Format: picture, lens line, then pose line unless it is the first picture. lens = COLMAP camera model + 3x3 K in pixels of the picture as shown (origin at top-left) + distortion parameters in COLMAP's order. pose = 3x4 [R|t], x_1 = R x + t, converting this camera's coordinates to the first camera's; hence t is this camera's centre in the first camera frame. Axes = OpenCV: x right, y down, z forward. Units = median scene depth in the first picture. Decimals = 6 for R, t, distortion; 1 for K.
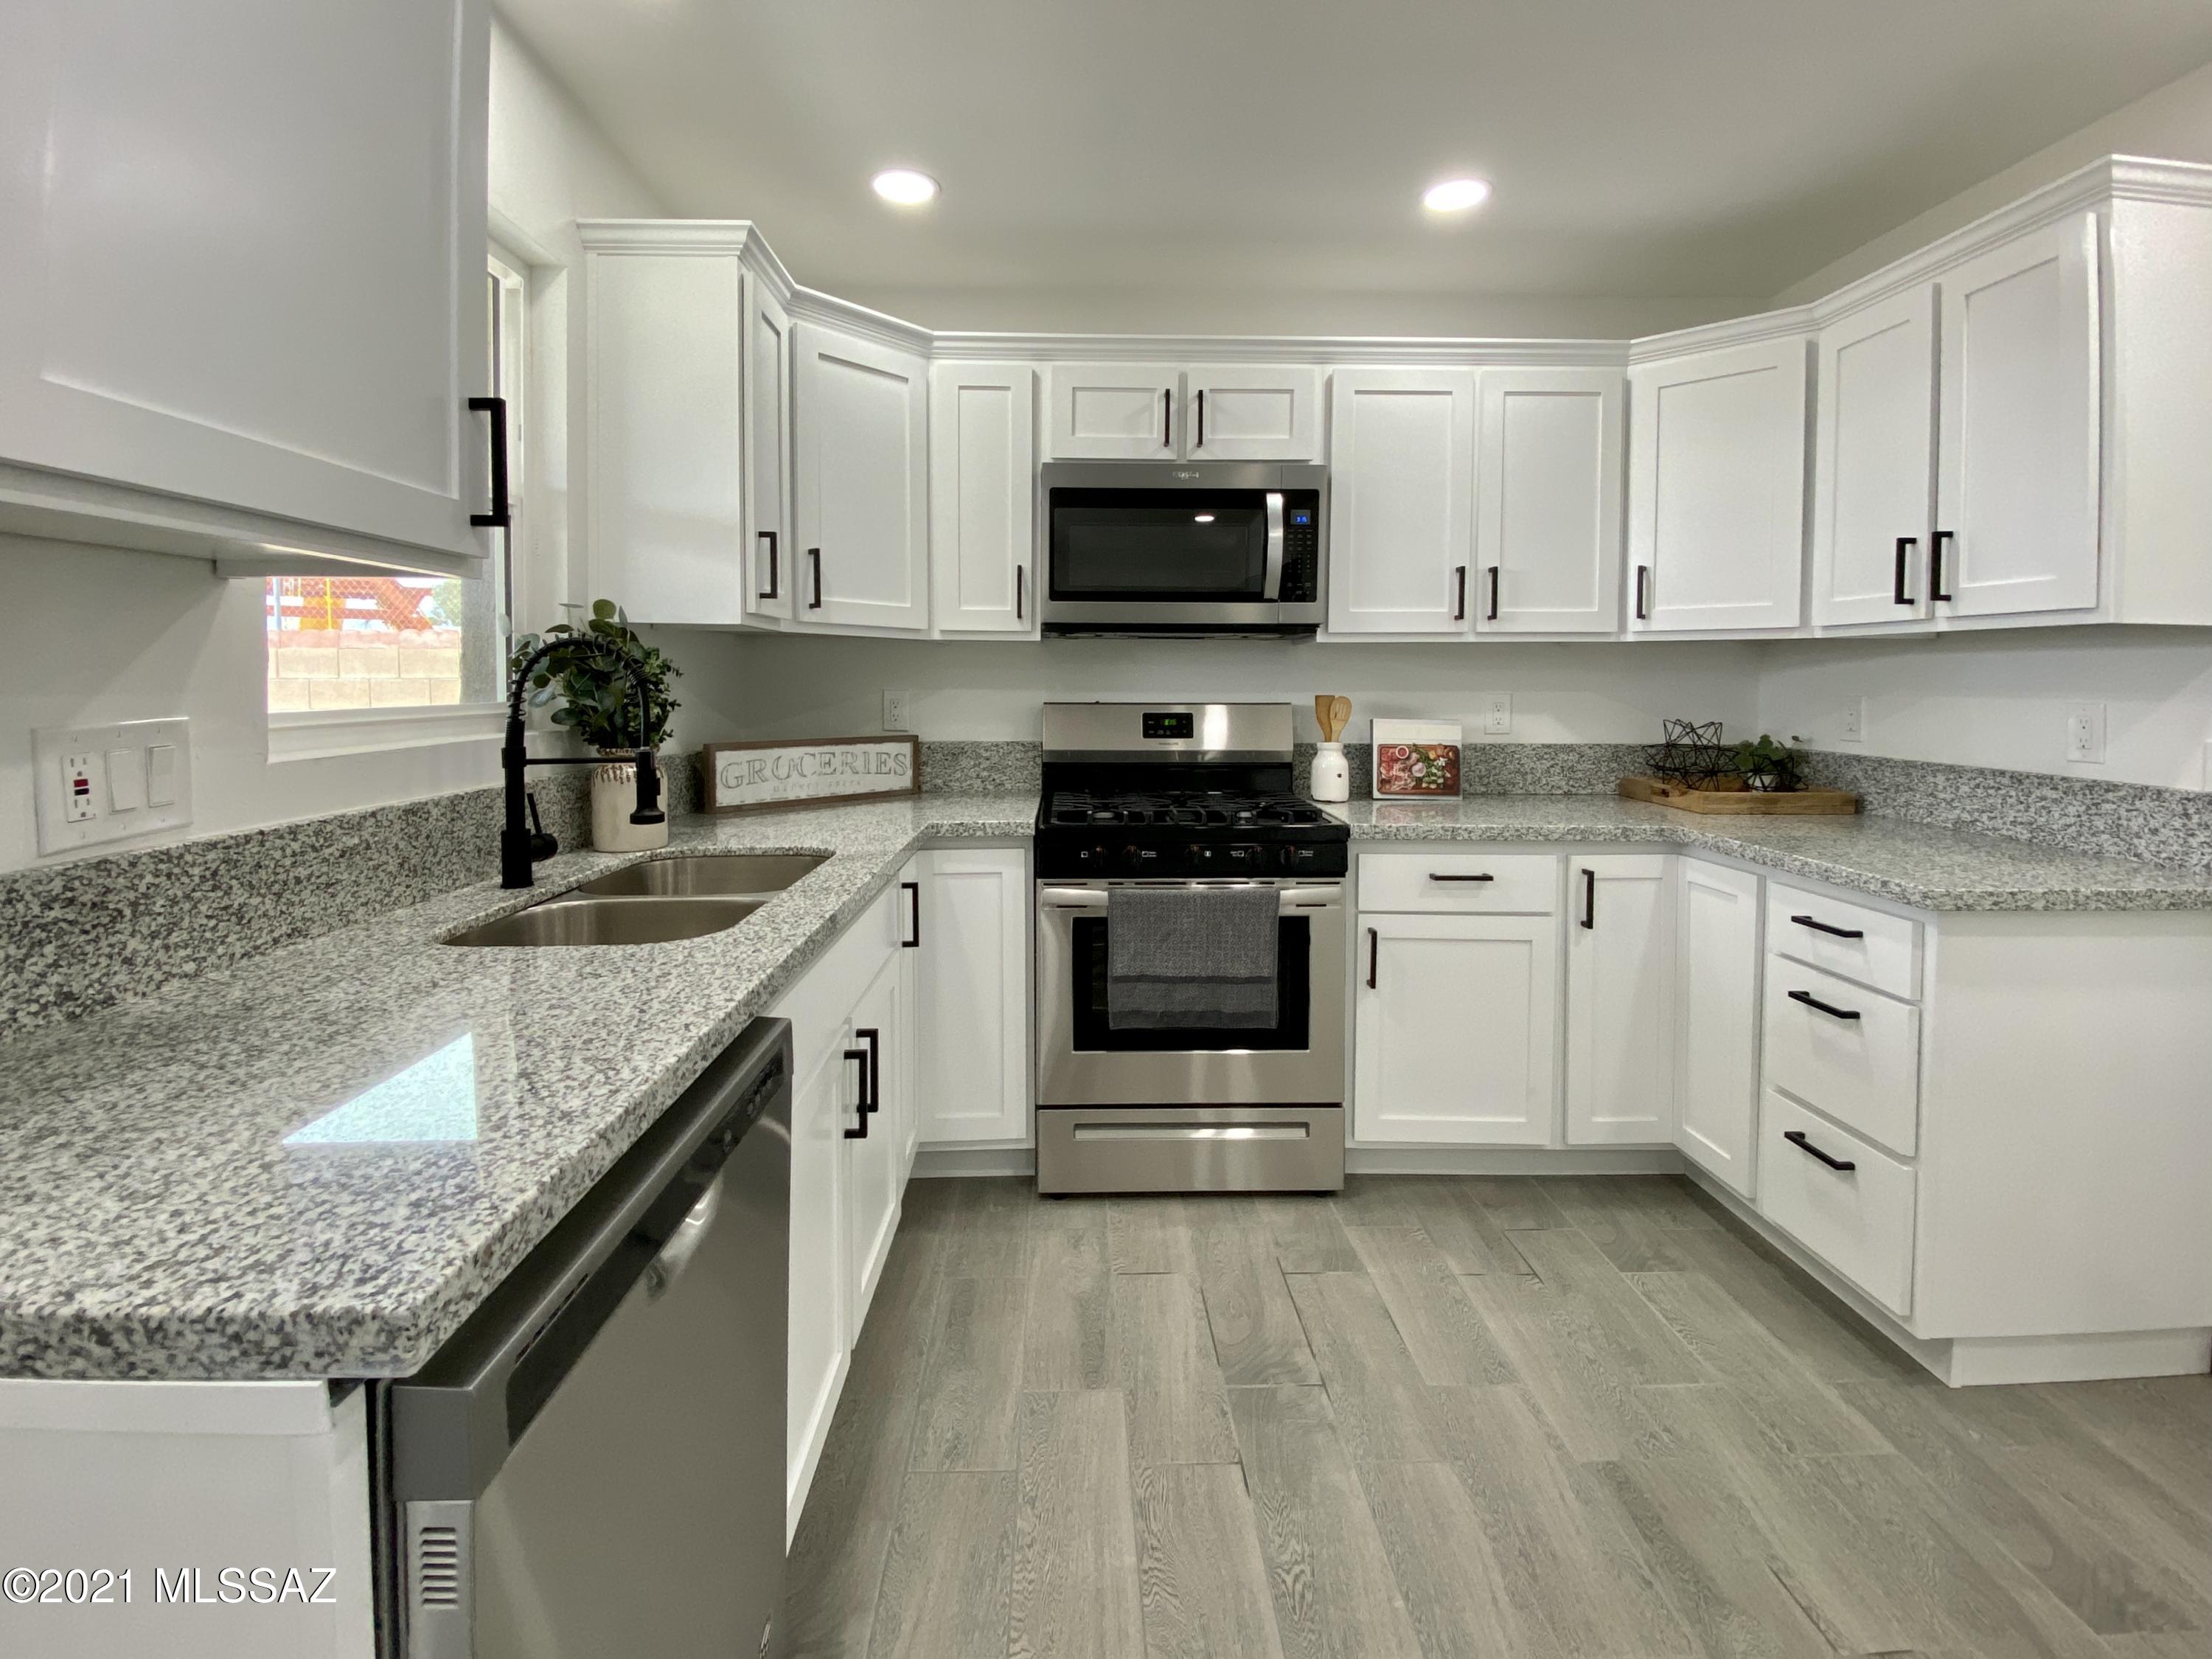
lens RADIAL K [[928.0, 0, 1021.9], [0, 928.0, 731.1], [0, 0, 1]] dist [0.017364, -0.000039]
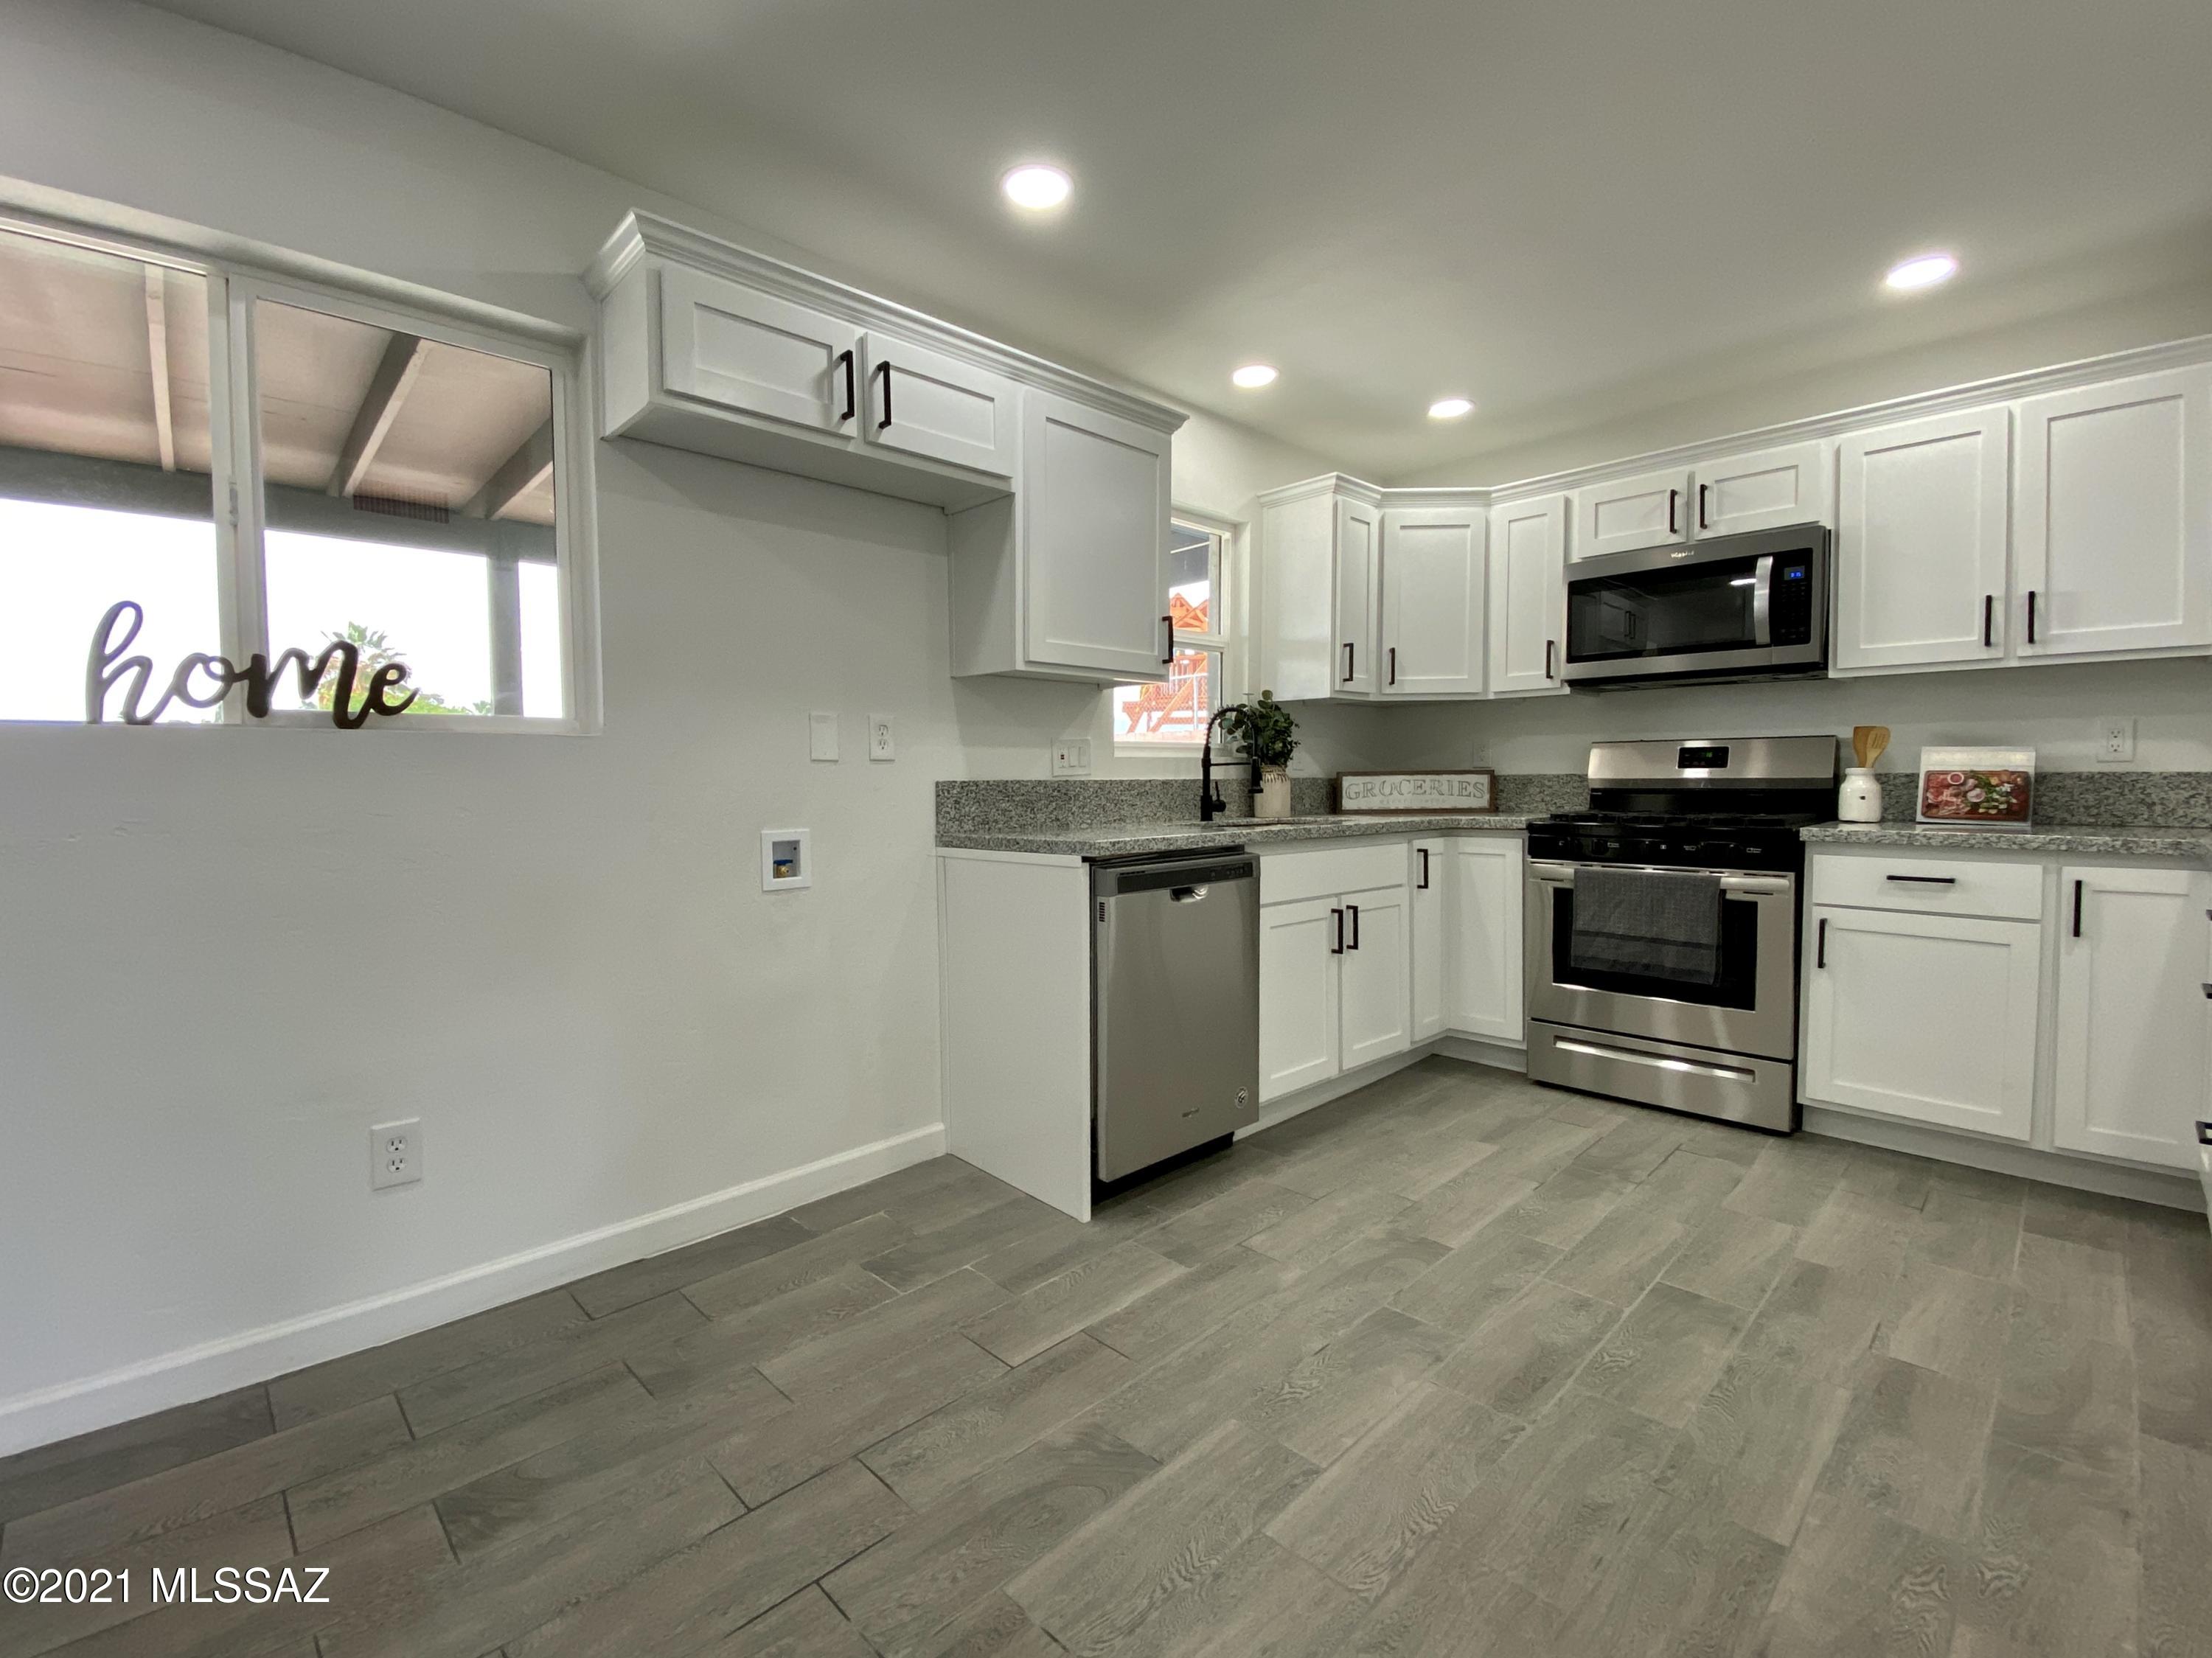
lens RADIAL K [[894.9, 0, 1106.0], [0, 894.9, 829.0], [0, 0, 1]] dist [-0.000172, -0.012256]
pose [[0.703005, 0.032005, -0.710464, 0.529091], [-0.023813, 0.999486, 0.021462, 0.095280], [0.710786, 0.001831, 0.703406, -0.435129]]
